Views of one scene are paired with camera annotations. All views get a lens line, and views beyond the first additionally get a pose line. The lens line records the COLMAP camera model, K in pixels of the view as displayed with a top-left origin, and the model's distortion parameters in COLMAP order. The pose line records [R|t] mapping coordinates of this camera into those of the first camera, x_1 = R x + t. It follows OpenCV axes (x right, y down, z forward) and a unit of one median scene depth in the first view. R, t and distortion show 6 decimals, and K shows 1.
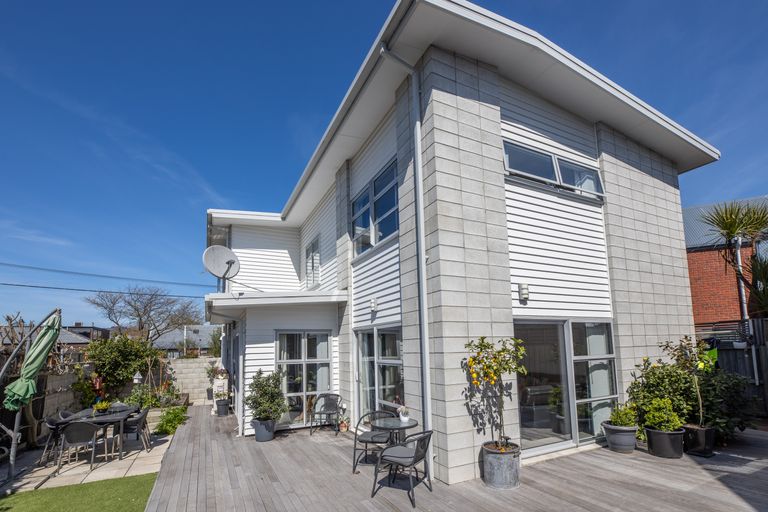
lens RADIAL K [[326.5, 0, 384.5], [0, 326.5, 318.8], [0, 0, 1]] dist [0.000197, -0.000063]
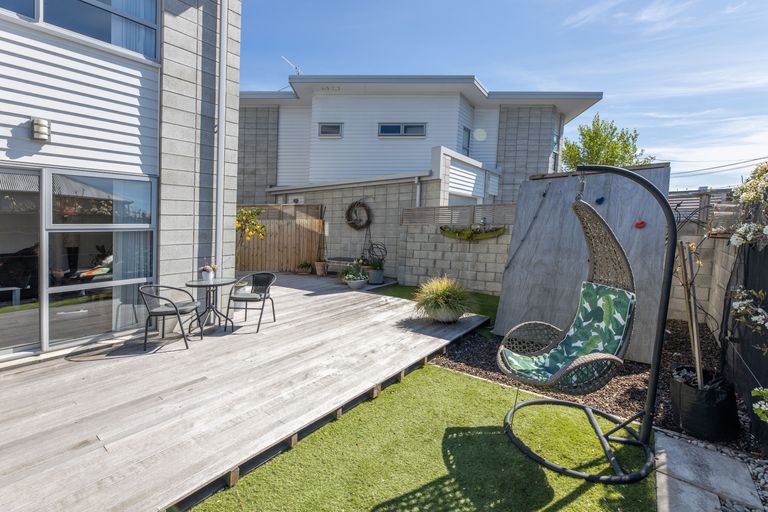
lens RADIAL K [[316.8, 0, 384.0], [0, 316.8, 256.0], [0, 0, 1]] dist [0.000588, -0.000143]
pose [[-0.355244, -0.074257, 0.931819, -0.680595], [-0.076907, 0.995782, 0.050035, 0.091099], [-0.931604, -0.053889, -0.359457, 0.537925]]
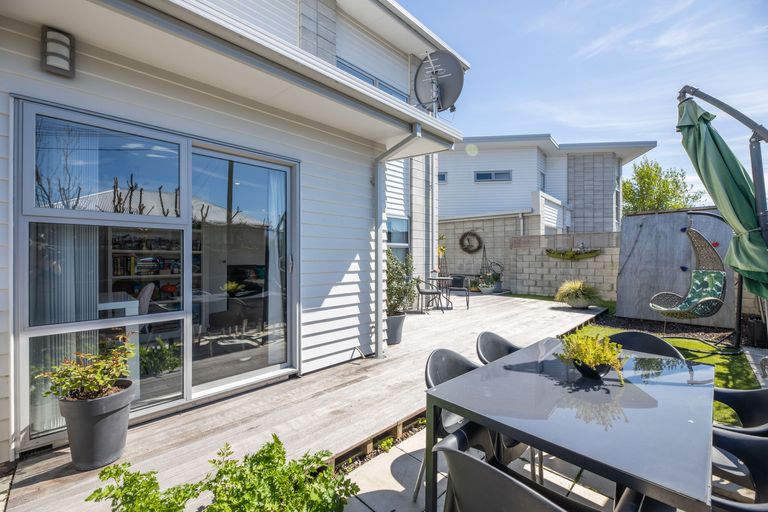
lens RADIAL K [[316.8, 0, 384.0], [0, 316.8, 256.0], [0, 0, 1]] dist [0.000588, -0.000143]
pose [[-0.272666, 0.017031, 0.961958, -0.933945], [-0.084038, 0.995600, -0.041447, 0.182754], [-0.958431, -0.092142, -0.270035, 1.082887]]
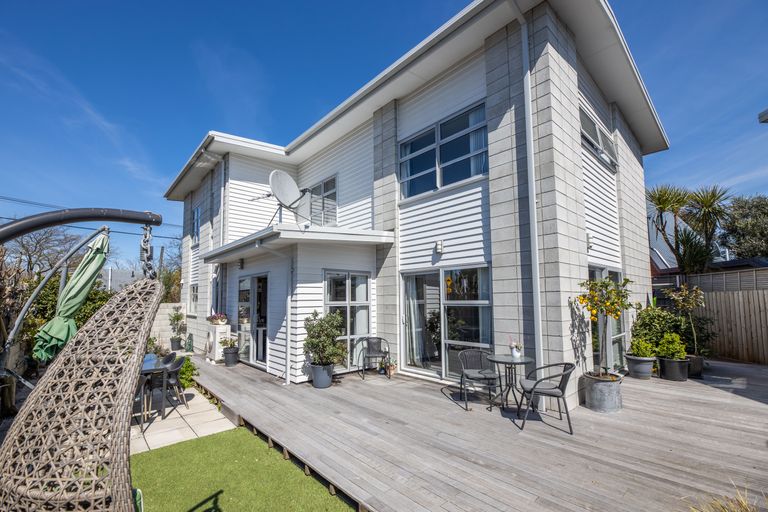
lens RADIAL K [[314.3, 0, 383.4], [0, 314.3, 275.9], [0, 0, 1]] dist [0.000619, 0.000008]
pose [[0.969020, 0.030404, 0.245103, -0.377381], [-0.033628, 0.999394, 0.008977, 0.038153], [-0.244682, -0.016941, 0.969455, 0.085580]]
